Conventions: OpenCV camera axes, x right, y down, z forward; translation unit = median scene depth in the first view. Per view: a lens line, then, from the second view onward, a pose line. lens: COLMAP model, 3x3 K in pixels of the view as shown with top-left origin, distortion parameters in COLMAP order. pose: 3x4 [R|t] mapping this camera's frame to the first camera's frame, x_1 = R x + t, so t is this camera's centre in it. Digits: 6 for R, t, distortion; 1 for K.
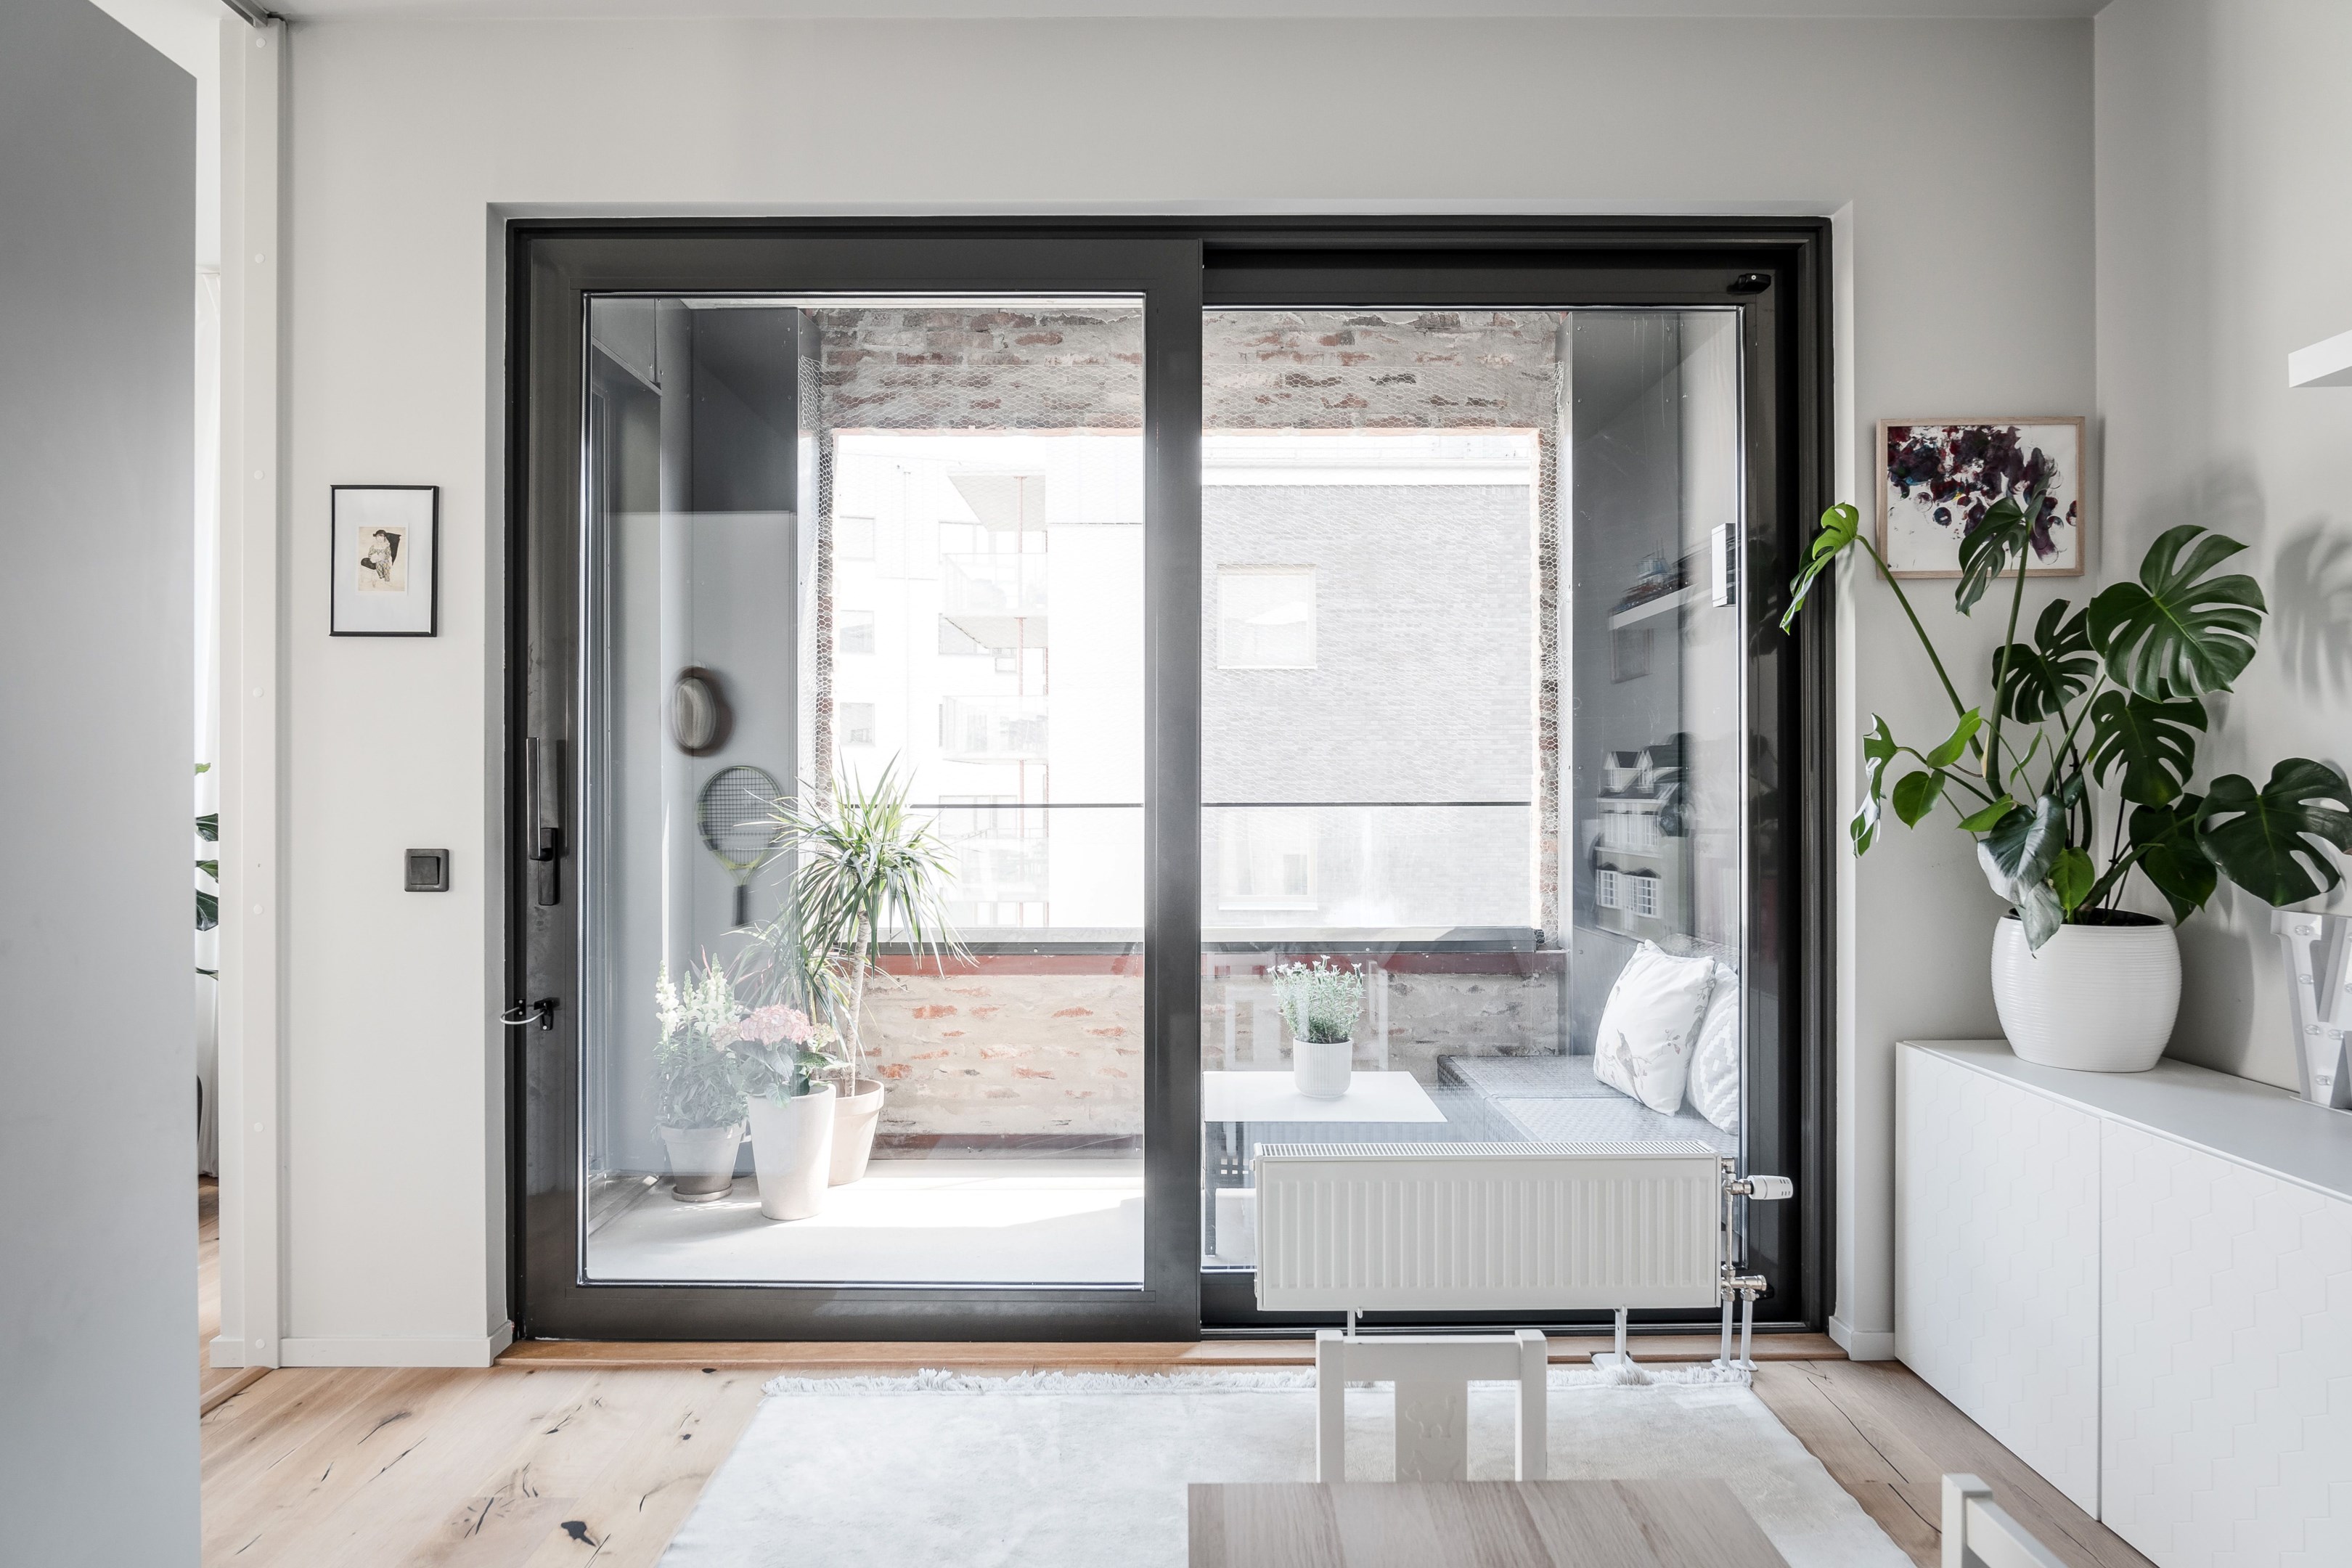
lens RADIAL K [[1289.5, 0, 1171.7], [0, 1289.5, 793.2], [0, 0, 1]] dist [-0.015541, 0.001121]
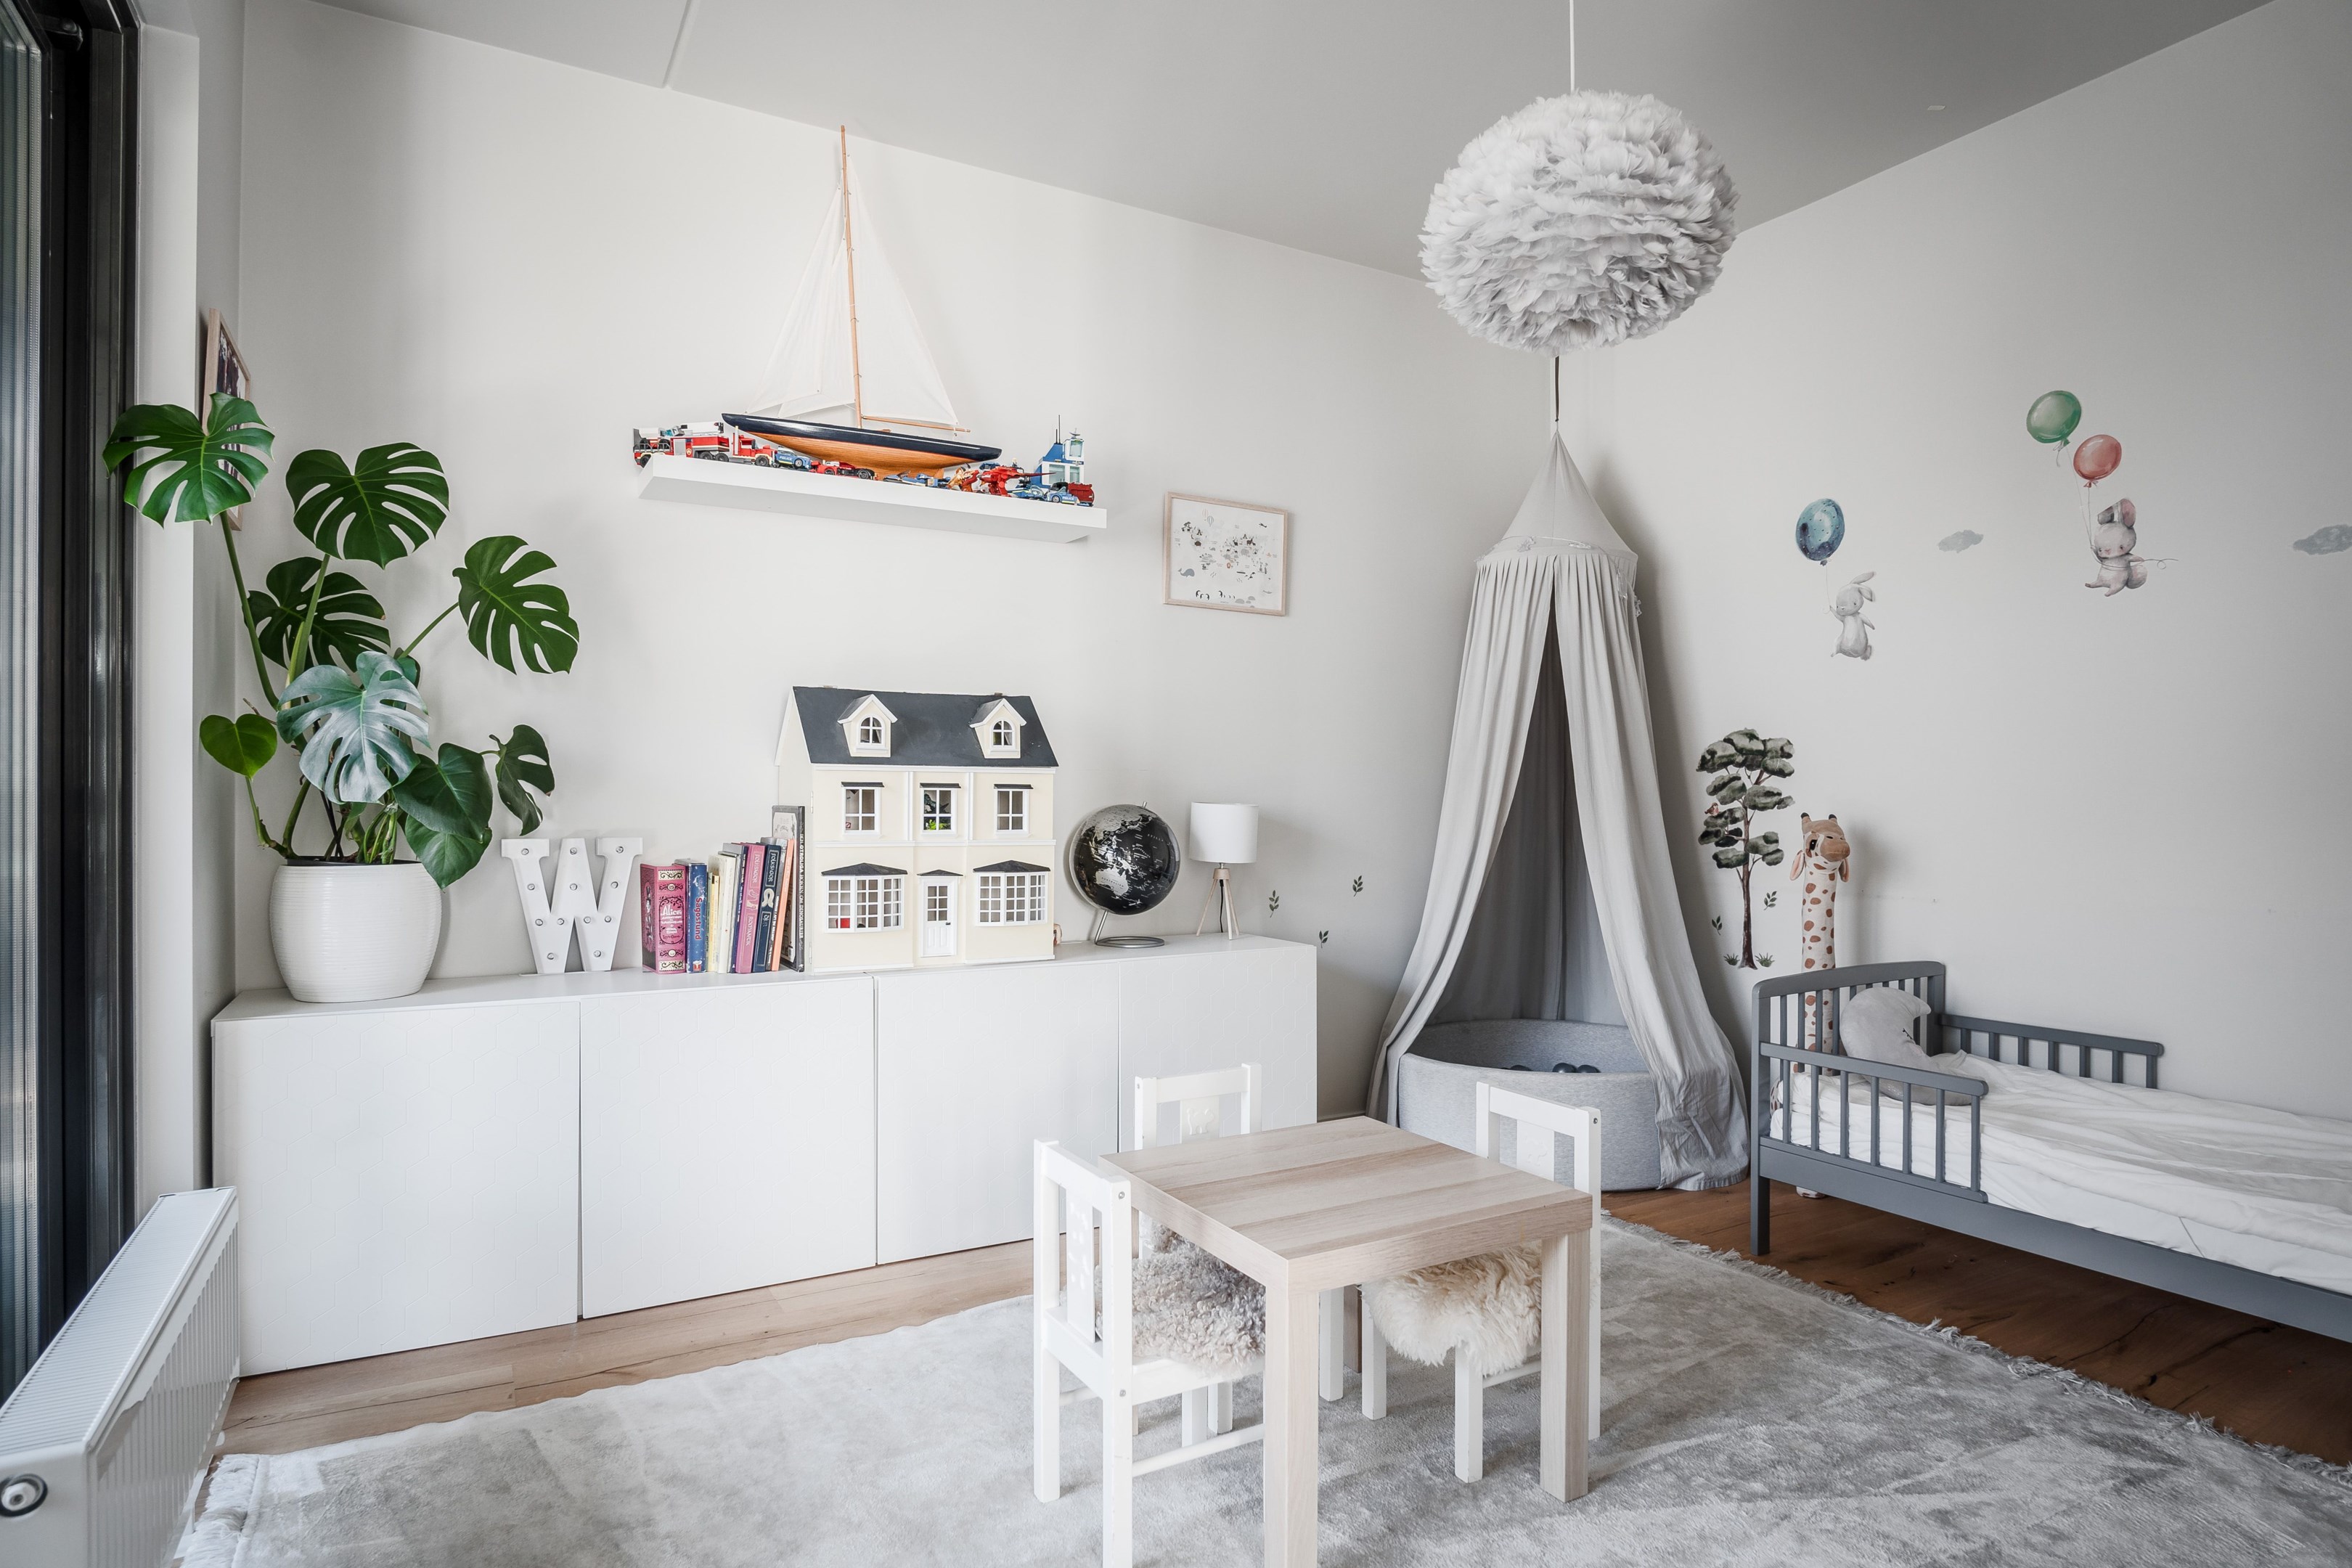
lens RADIAL K [[1289.5, 0, 1171.5], [0, 1289.5, 784.3], [0, 0, 1]] dist [-0.015541, 0.001121]
pose [[-0.484567, 0.005198, 0.874739, -0.640325], [-0.002203, 0.999972, -0.007162, 0.044849], [-0.874751, -0.005397, -0.484542, 1.045489]]
